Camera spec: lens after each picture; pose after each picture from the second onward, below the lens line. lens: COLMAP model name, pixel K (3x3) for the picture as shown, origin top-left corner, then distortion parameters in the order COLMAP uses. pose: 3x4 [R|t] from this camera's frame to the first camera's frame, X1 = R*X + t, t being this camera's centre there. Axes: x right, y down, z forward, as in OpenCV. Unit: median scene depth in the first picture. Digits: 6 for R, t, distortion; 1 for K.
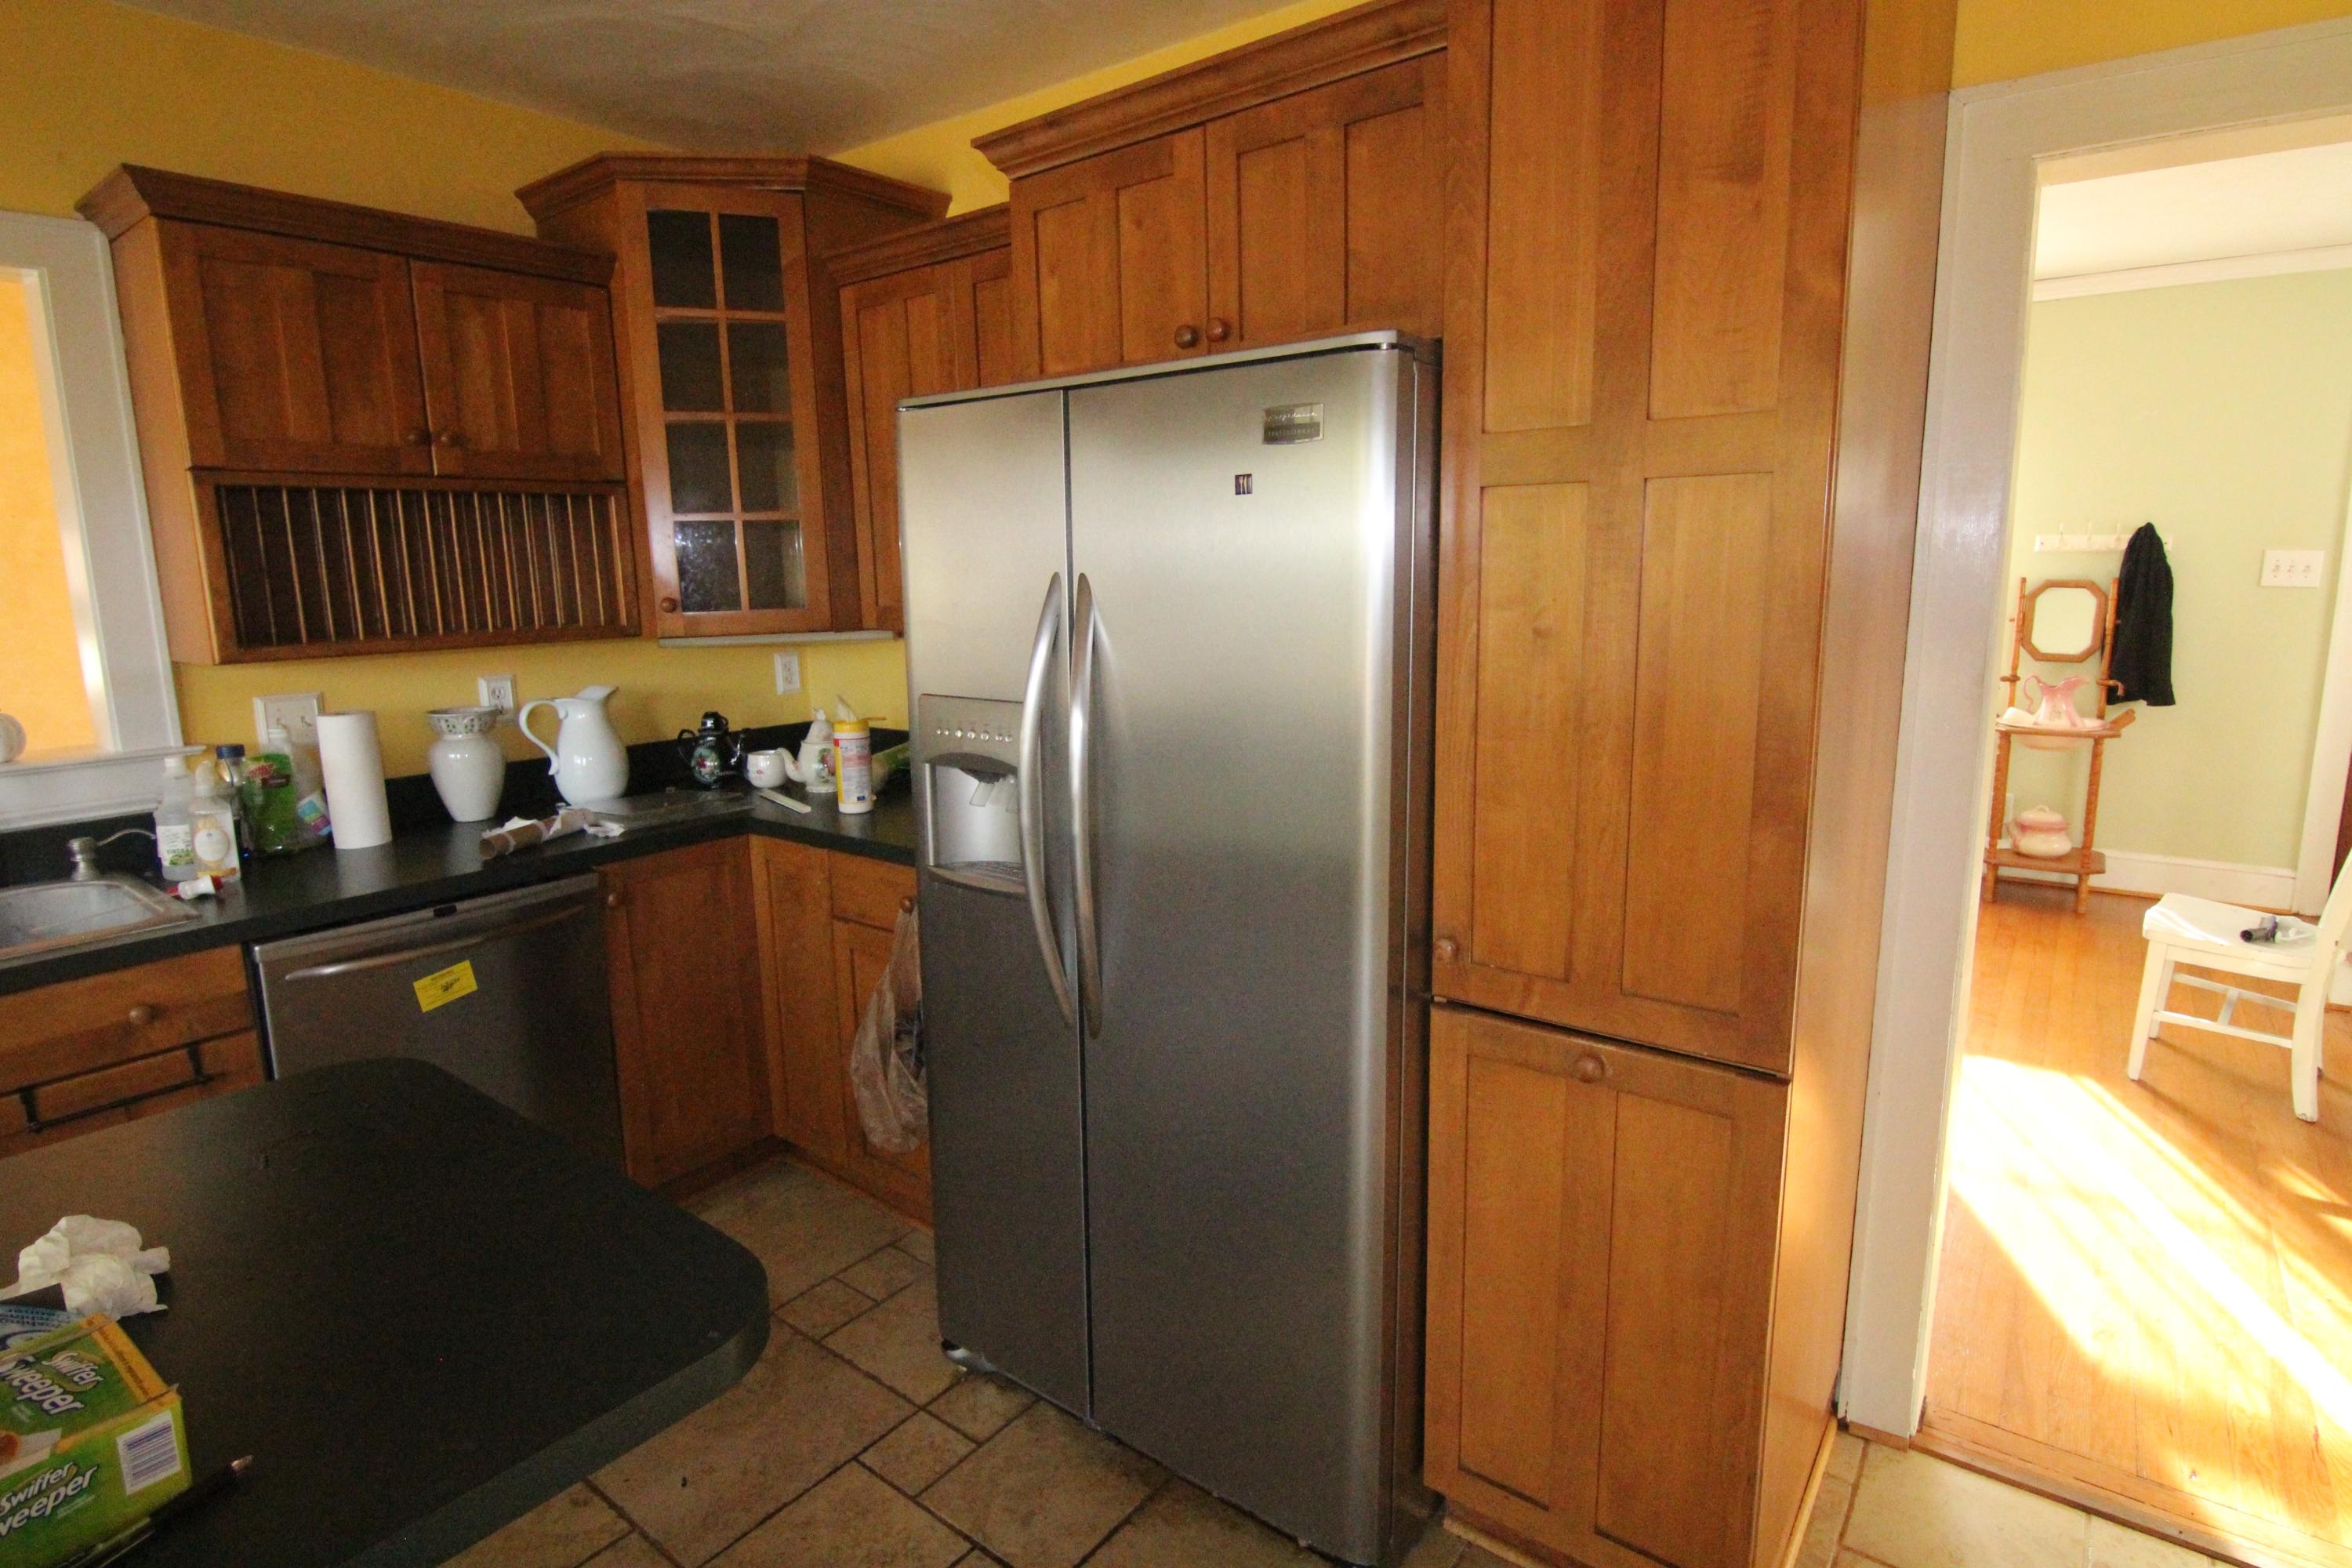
lens RADIAL K [[1208.5, 0, 1174.8], [0, 1208.5, 771.0], [0, 0, 1]] dist [-0.006140, -0.012309]
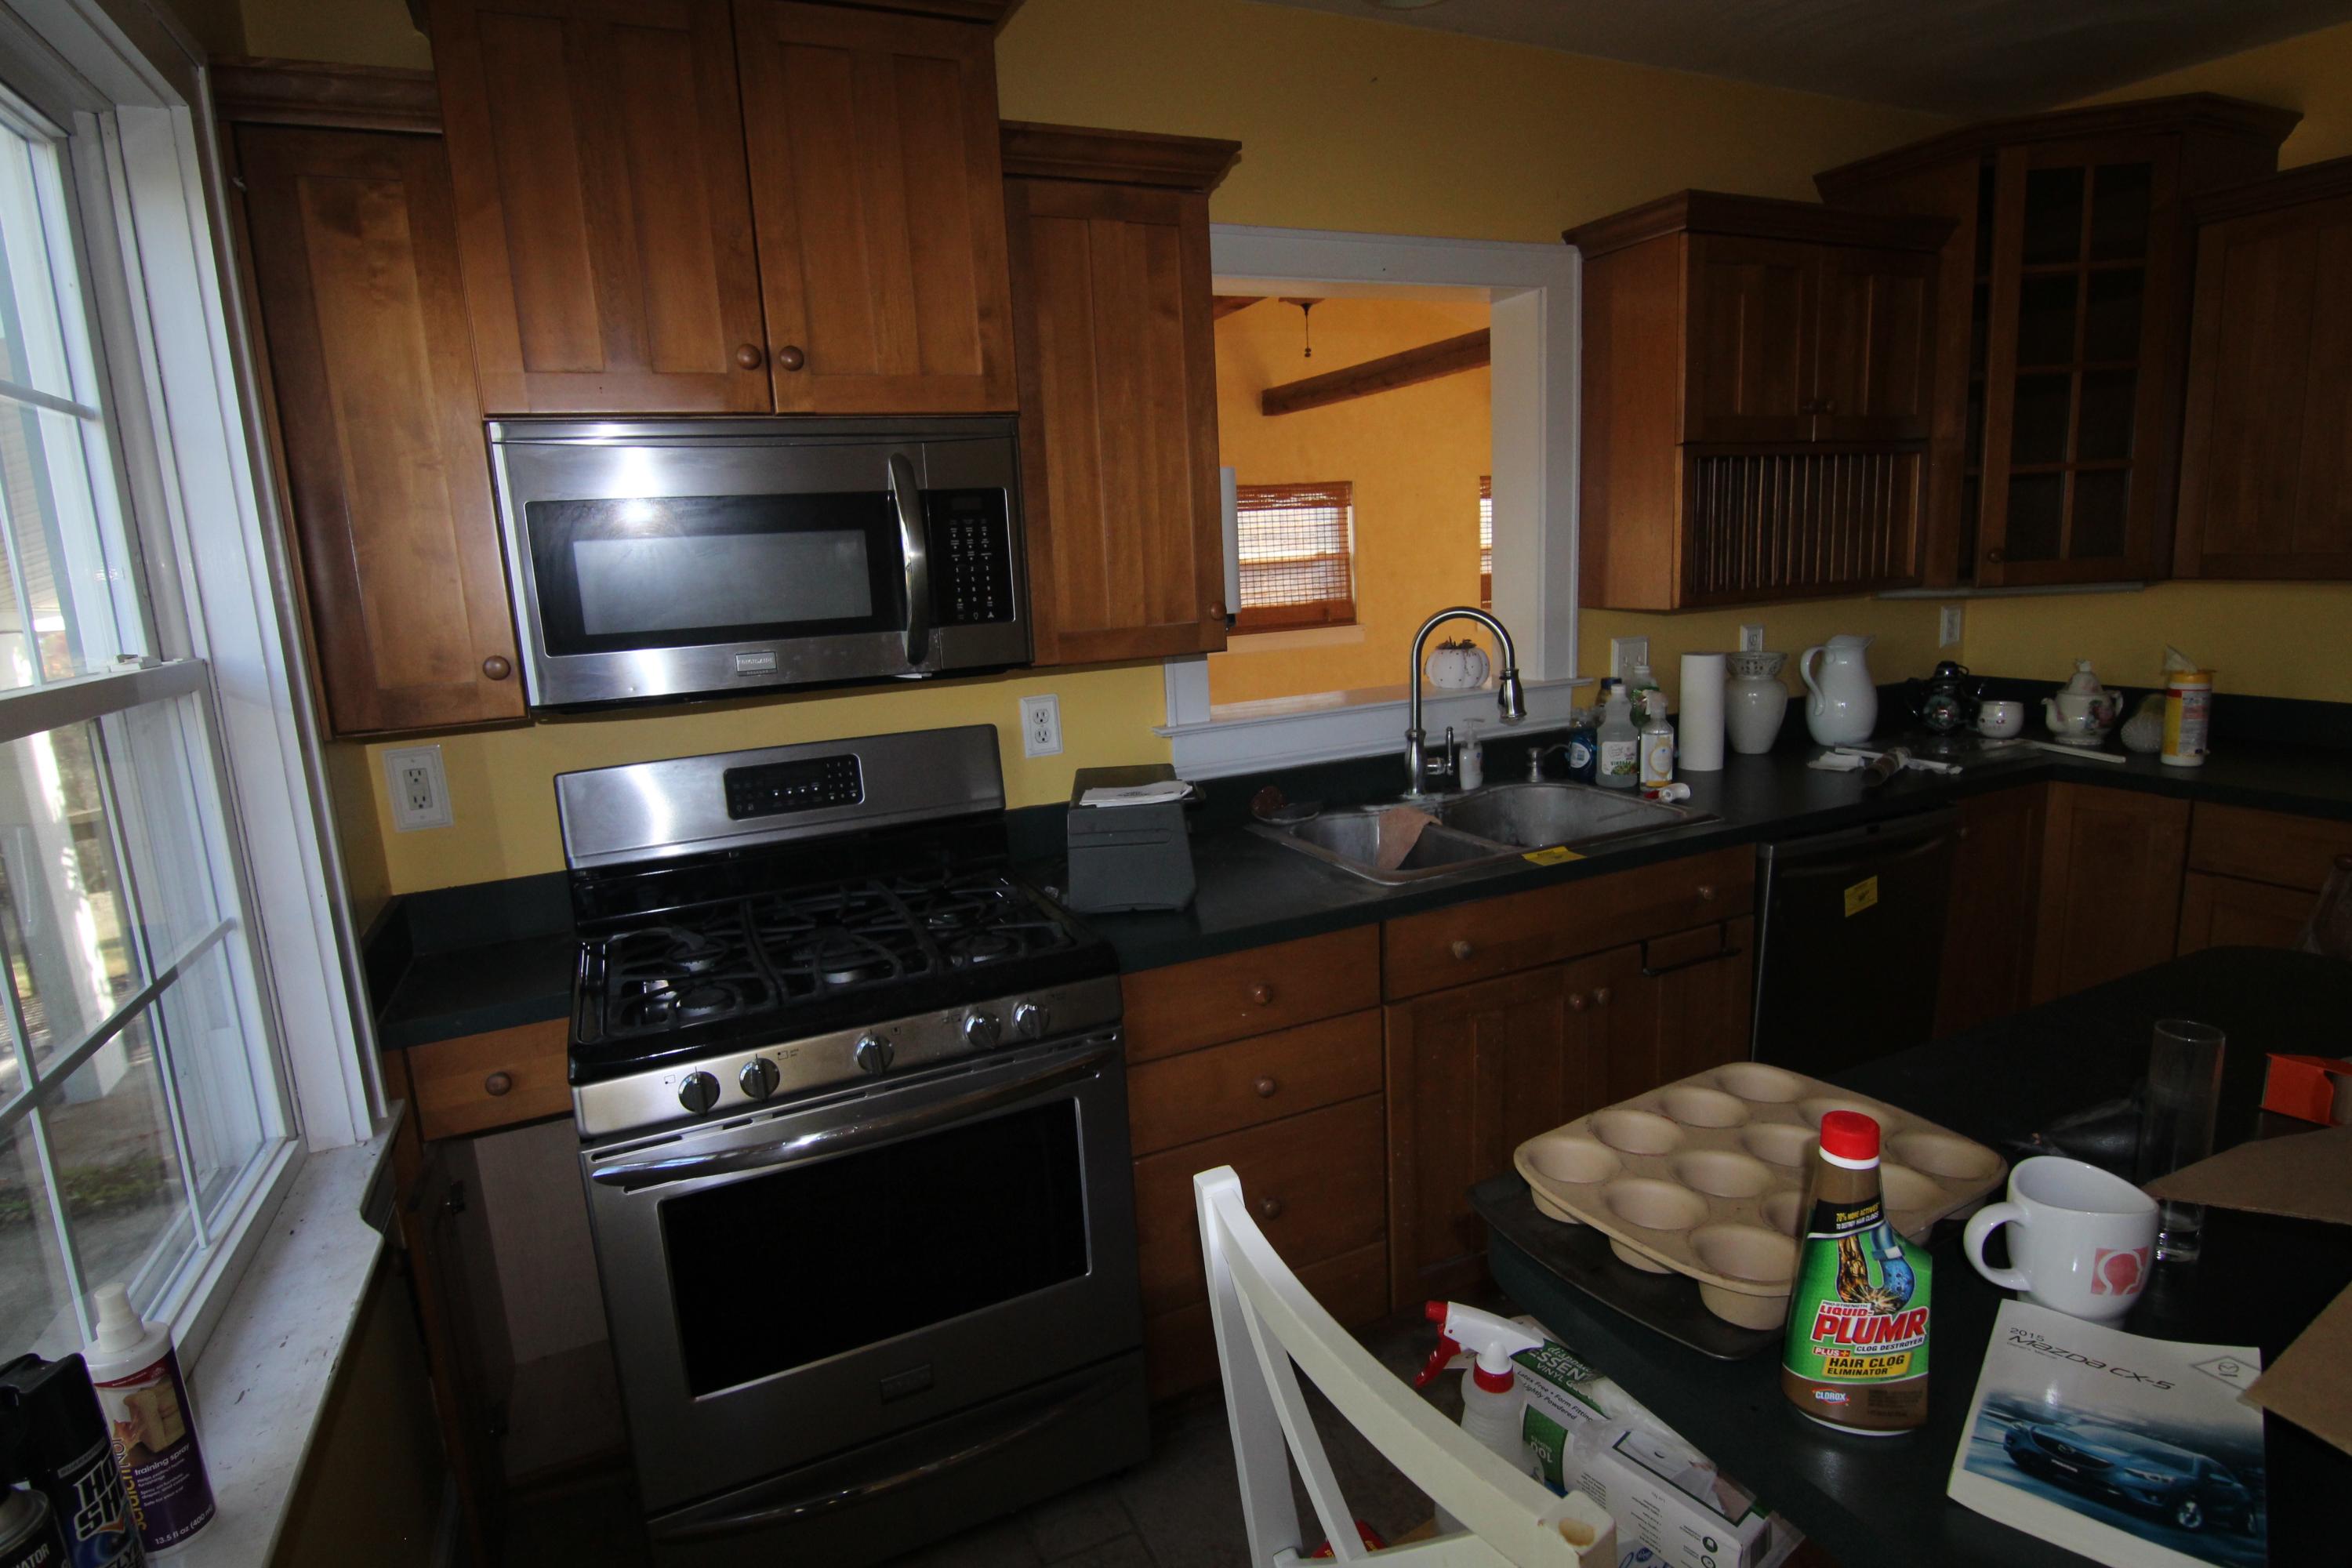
lens RADIAL K [[1208.5, 0, 1174.8], [0, 1208.5, 771.0], [0, 0, 1]] dist [-0.006140, -0.012309]
pose [[0.880055, 0.058007, -0.471315, -0.500053], [-0.047191, 0.998281, 0.034745, 0.041537], [0.472520, -0.008336, 0.881280, -0.223931]]
